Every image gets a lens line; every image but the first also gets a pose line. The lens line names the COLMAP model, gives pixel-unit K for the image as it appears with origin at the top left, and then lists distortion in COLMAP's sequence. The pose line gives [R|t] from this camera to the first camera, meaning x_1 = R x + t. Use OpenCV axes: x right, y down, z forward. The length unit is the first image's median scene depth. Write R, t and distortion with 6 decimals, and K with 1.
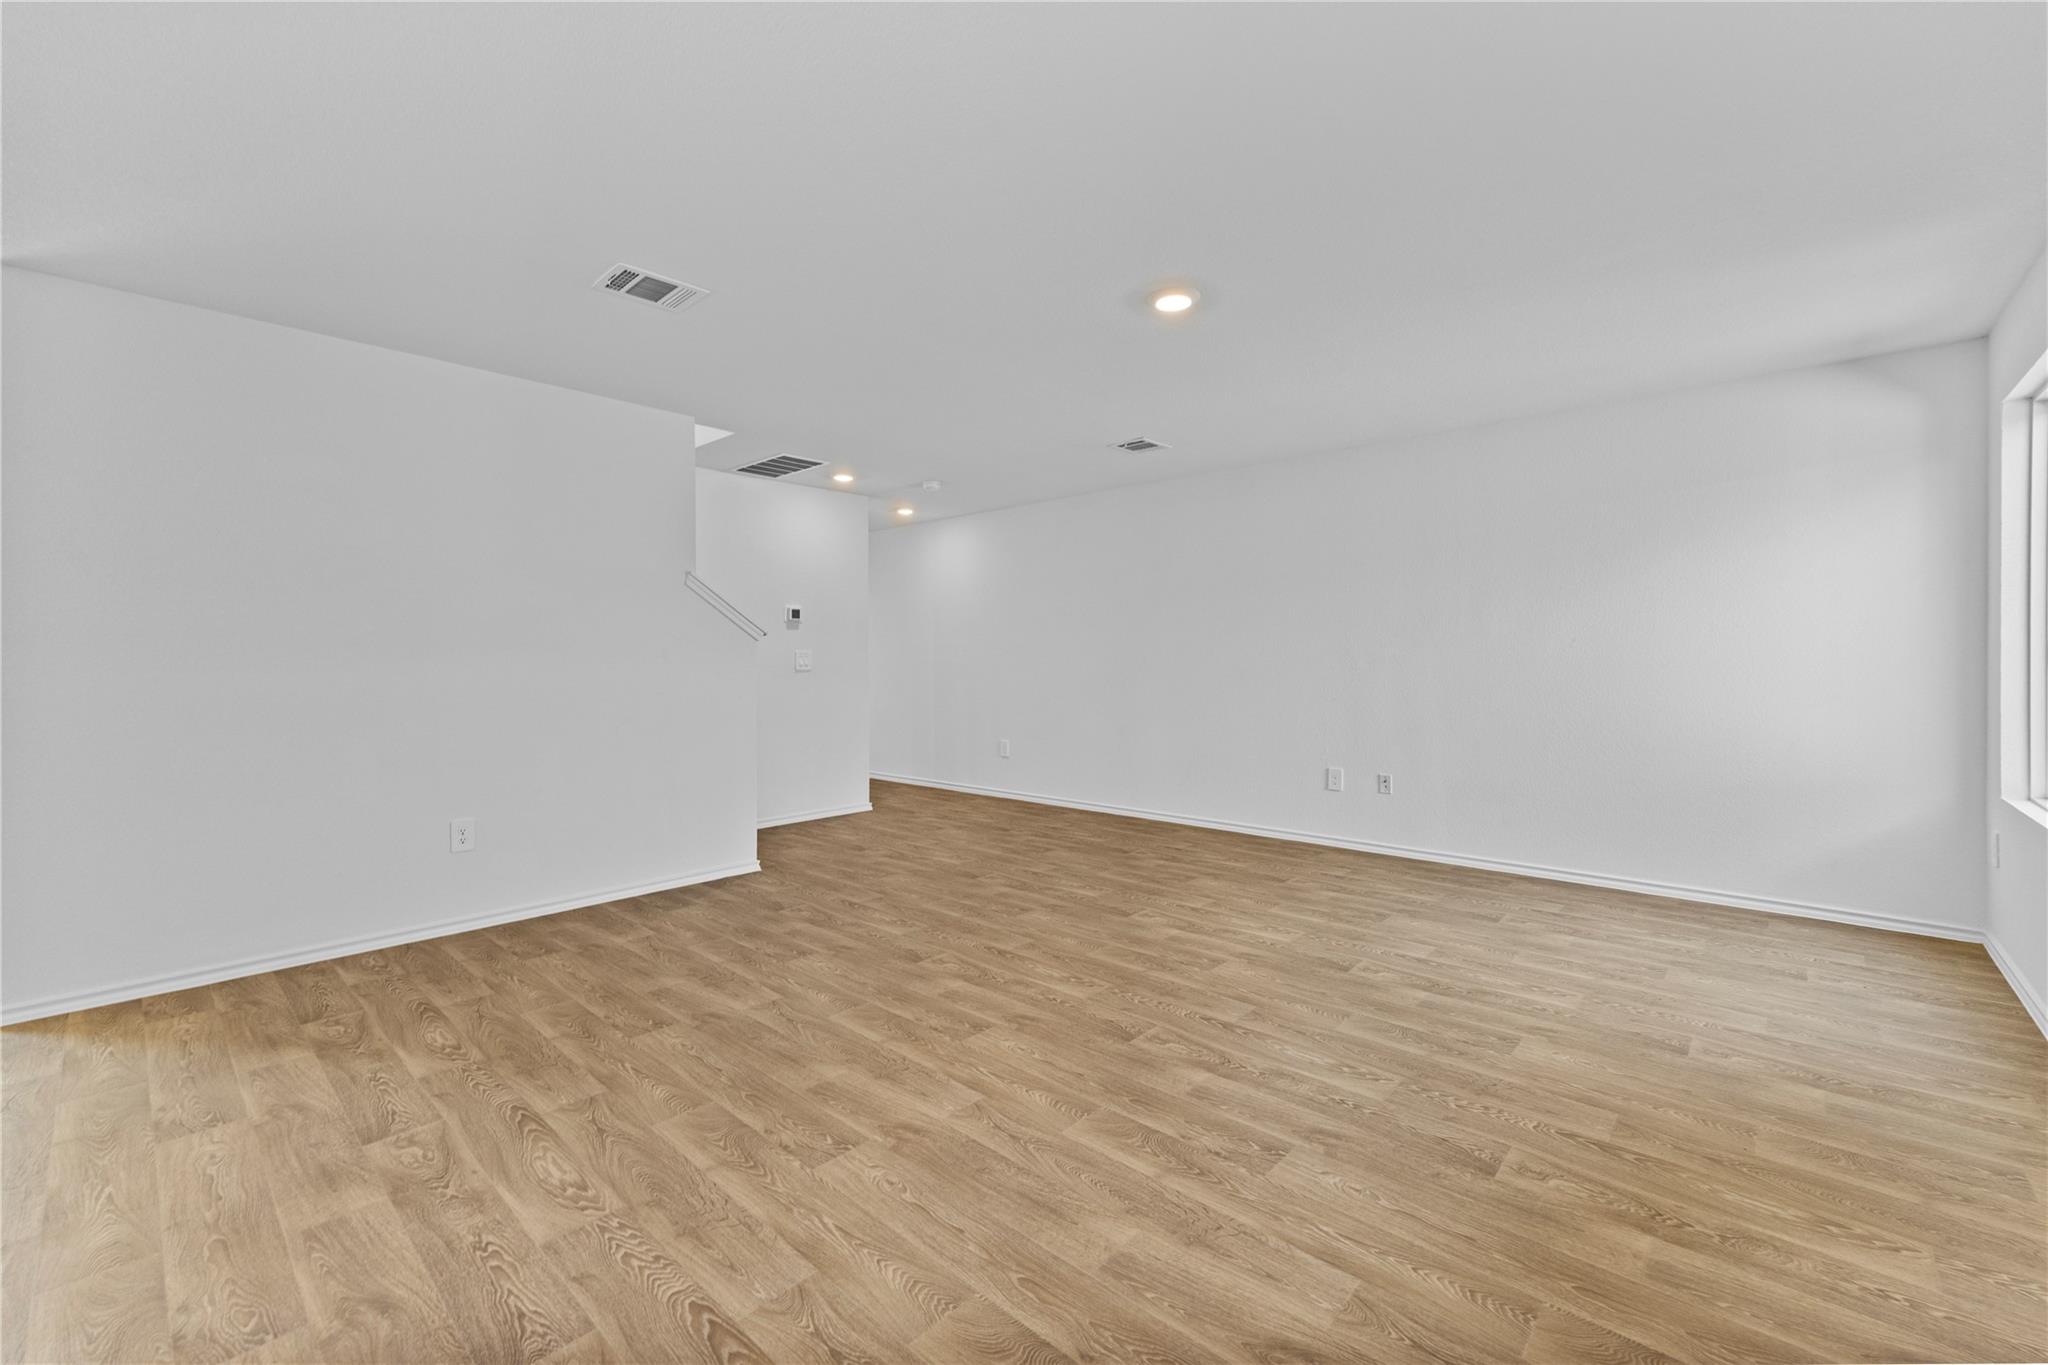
lens RADIAL K [[831.2, 0, 1026.1], [0, 831.2, 664.7], [0, 0, 1]] dist [-0.005682, 0.001315]
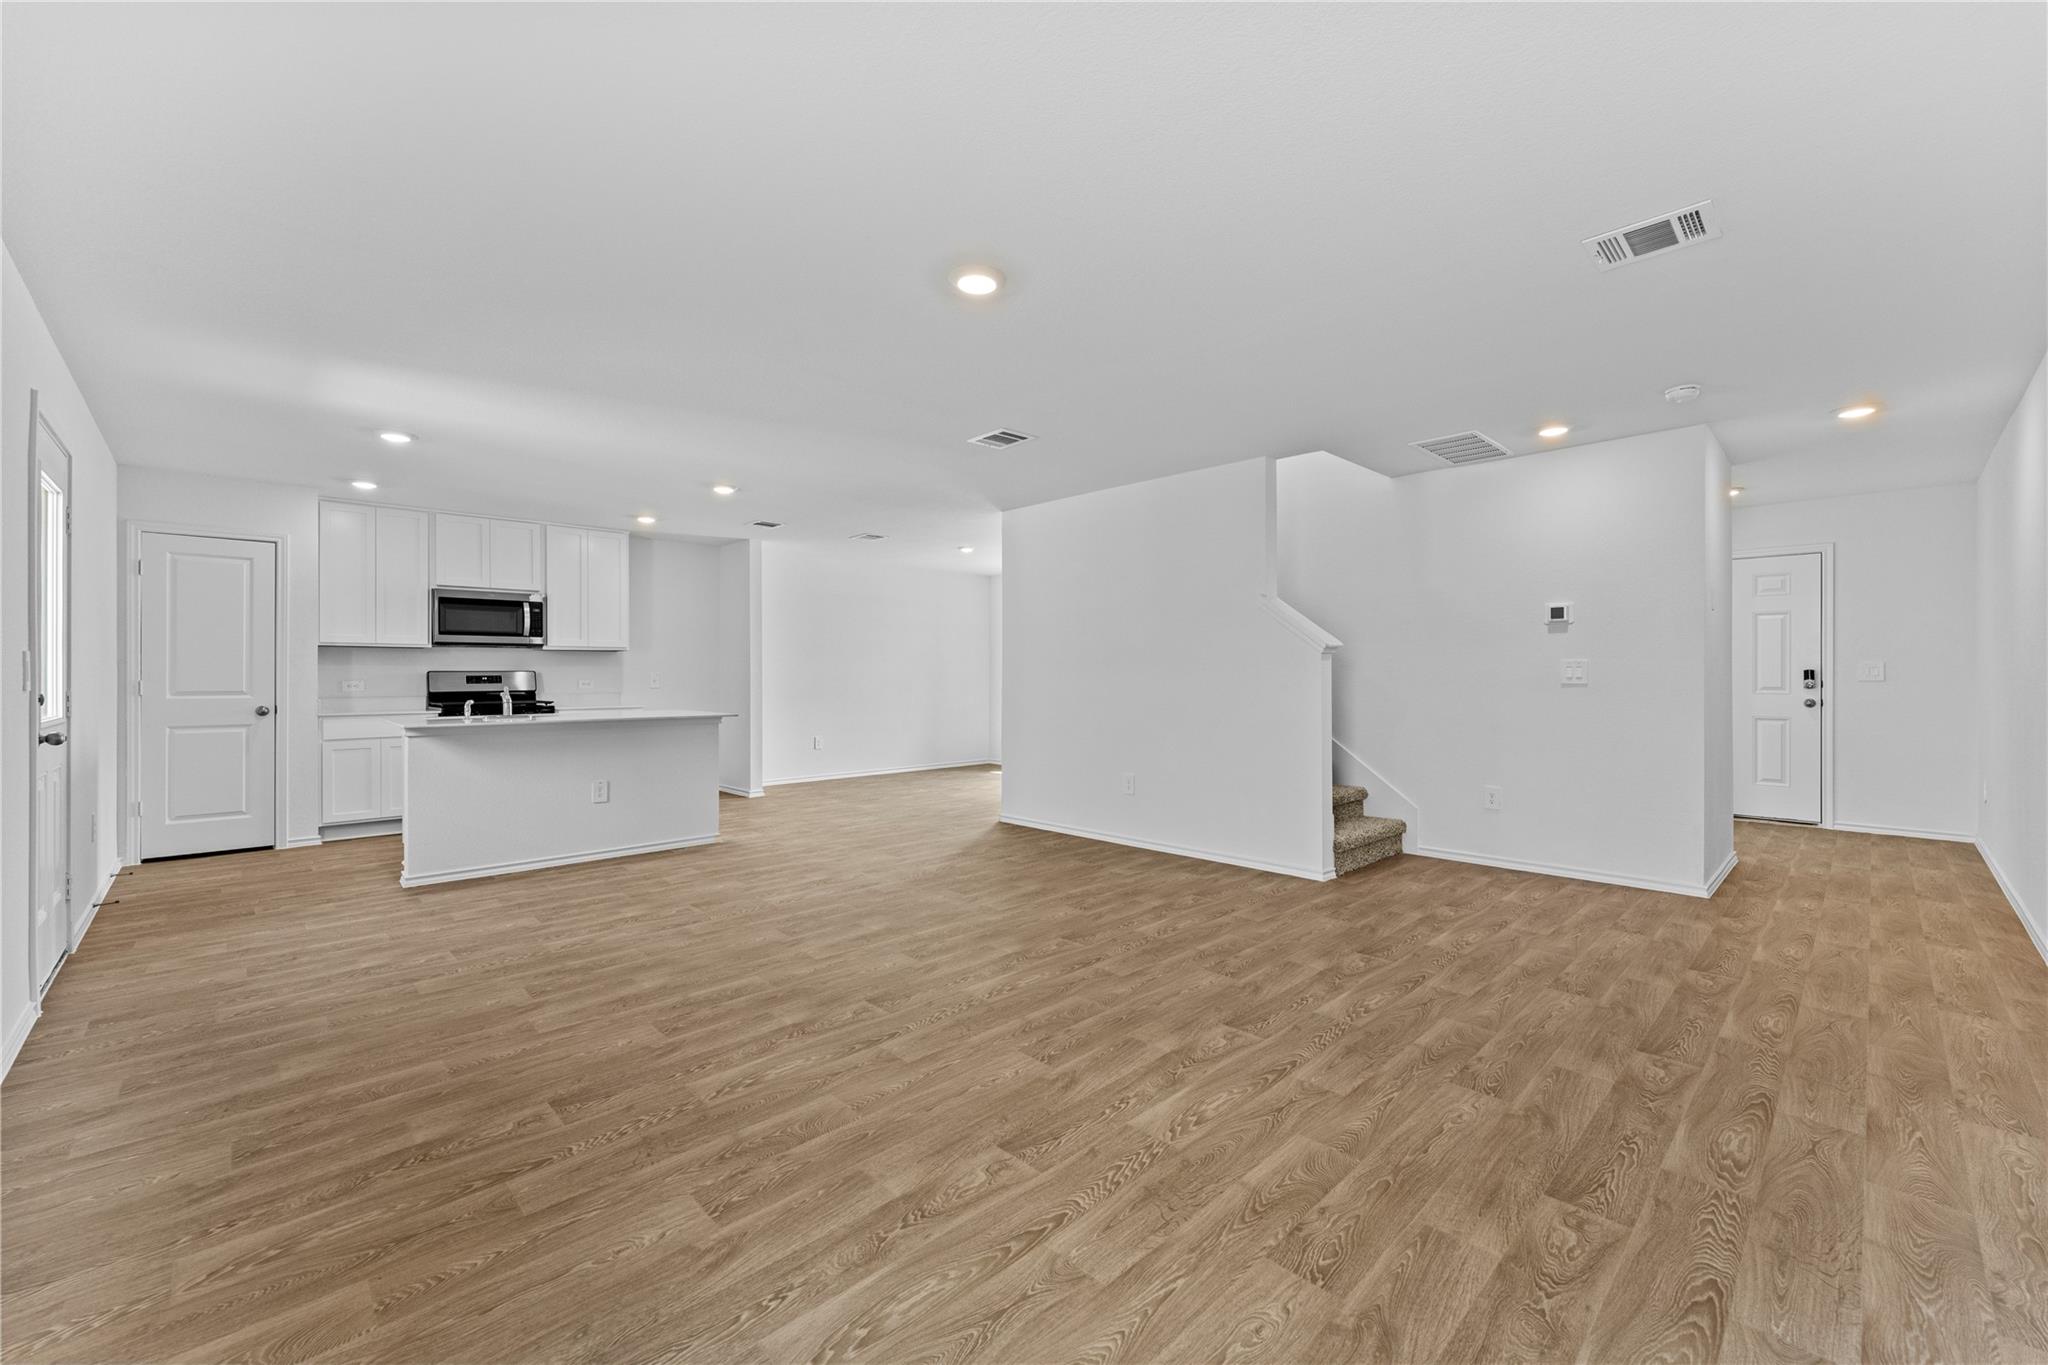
lens RADIAL K [[831.2, 0, 1038.9], [0, 831.2, 663.9], [0, 0, 1]] dist [-0.005682, 0.001315]
pose [[-0.049969, -0.008721, -0.998713, 1.070790], [-0.003936, 0.999956, -0.008535, -0.005891], [0.998743, 0.003504, -0.050002, 1.091827]]
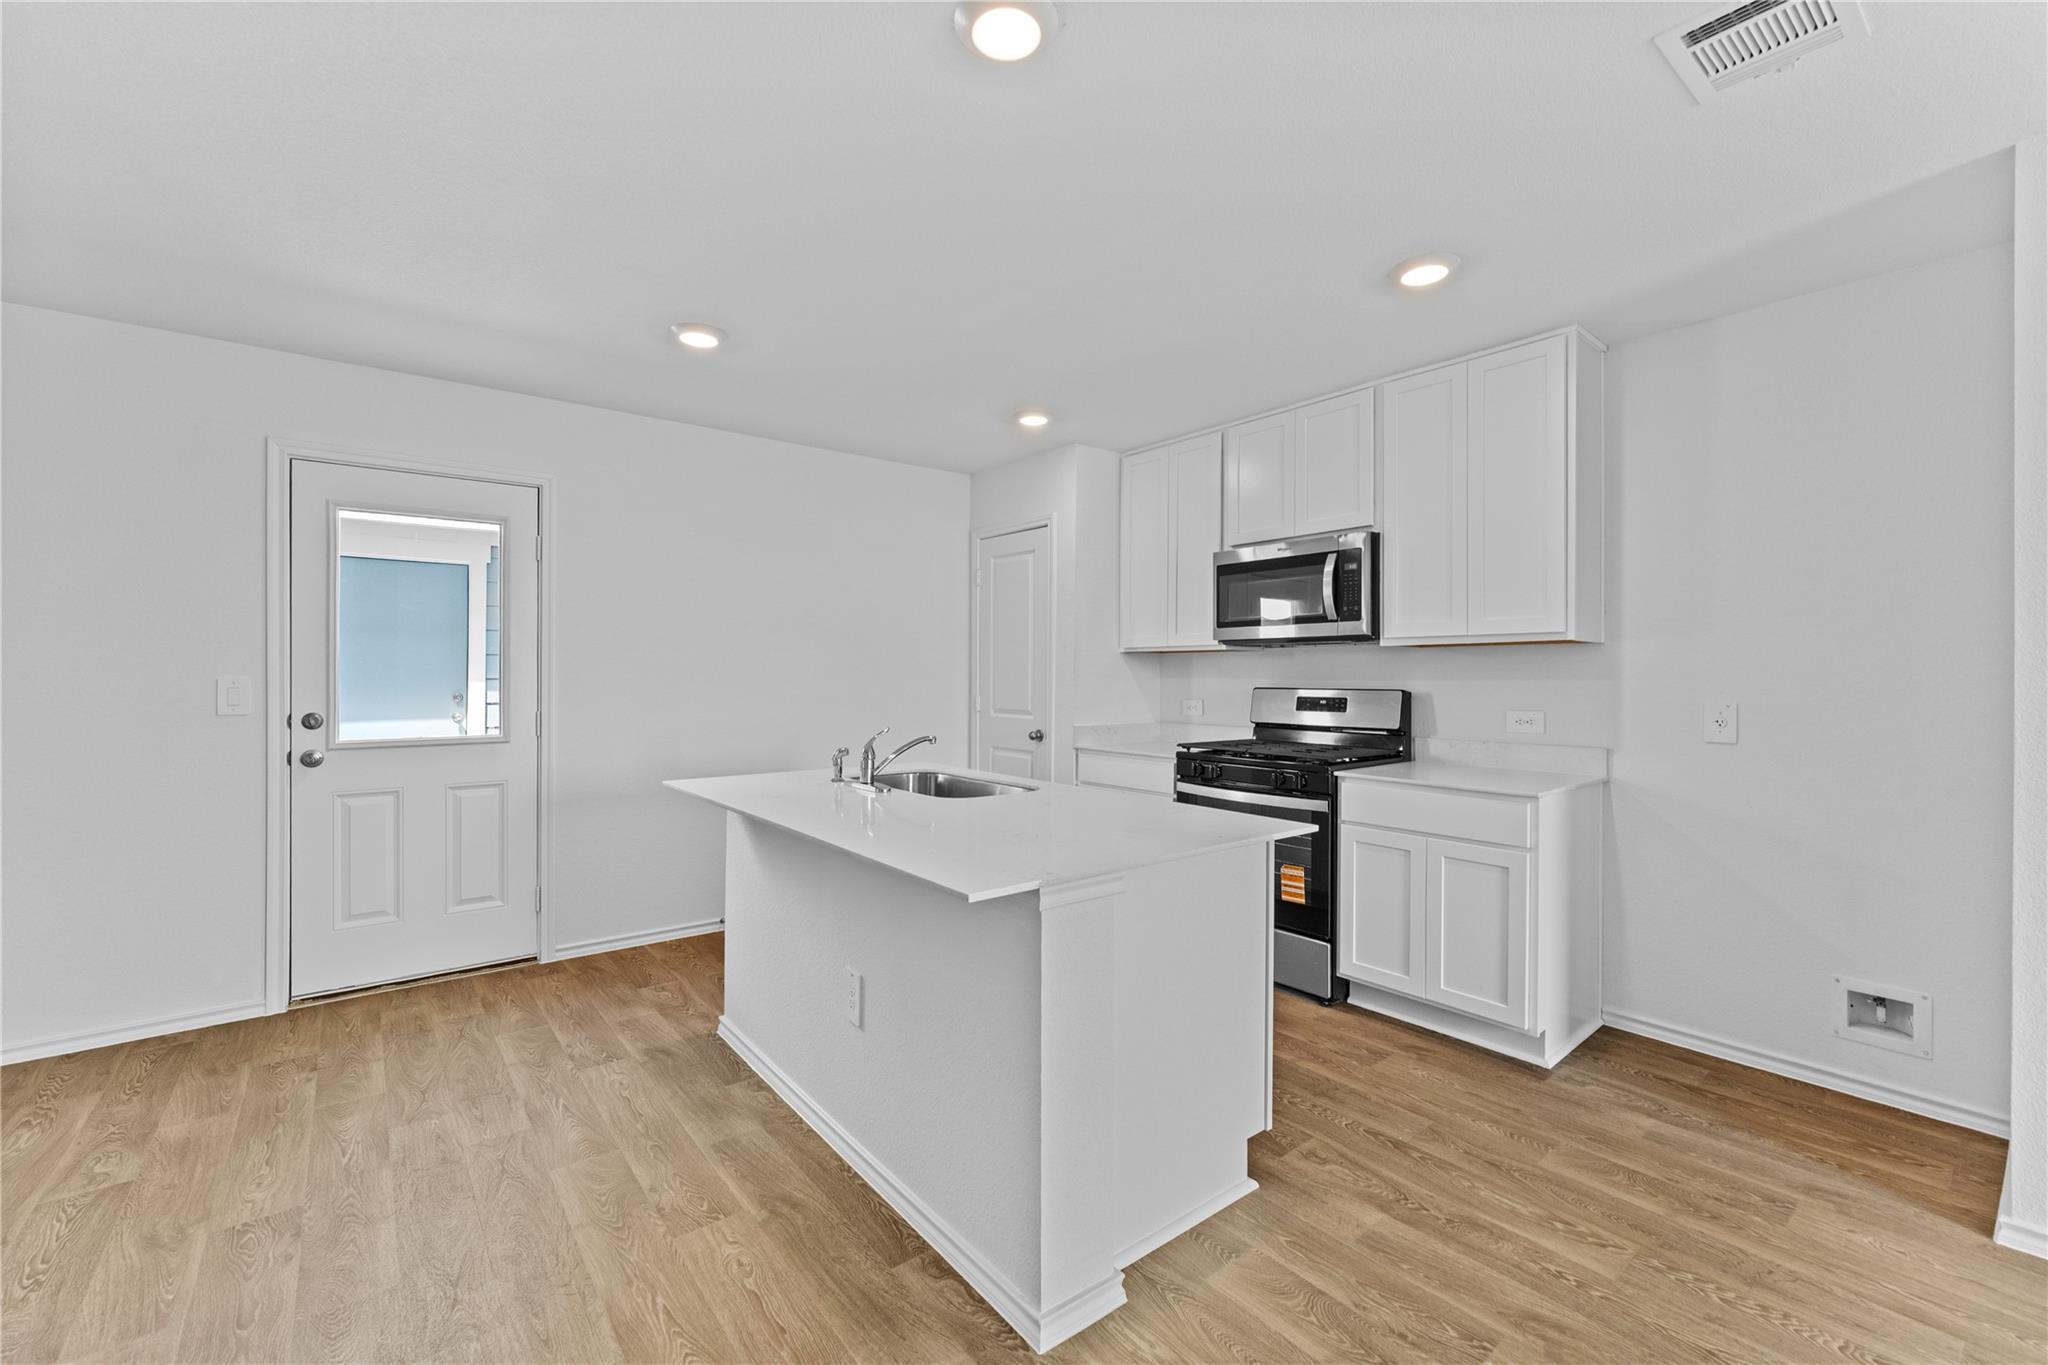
lens RADIAL K [[831.2, 0, 993.5], [0, 831.2, 672.5], [0, 0, 1]] dist [-0.005682, 0.001315]
pose [[-0.986003, 0.002222, 0.166714, -0.852853], [0.003215, 0.999979, 0.005688, -0.033321], [-0.166697, 0.006144, -0.985989, 0.769173]]
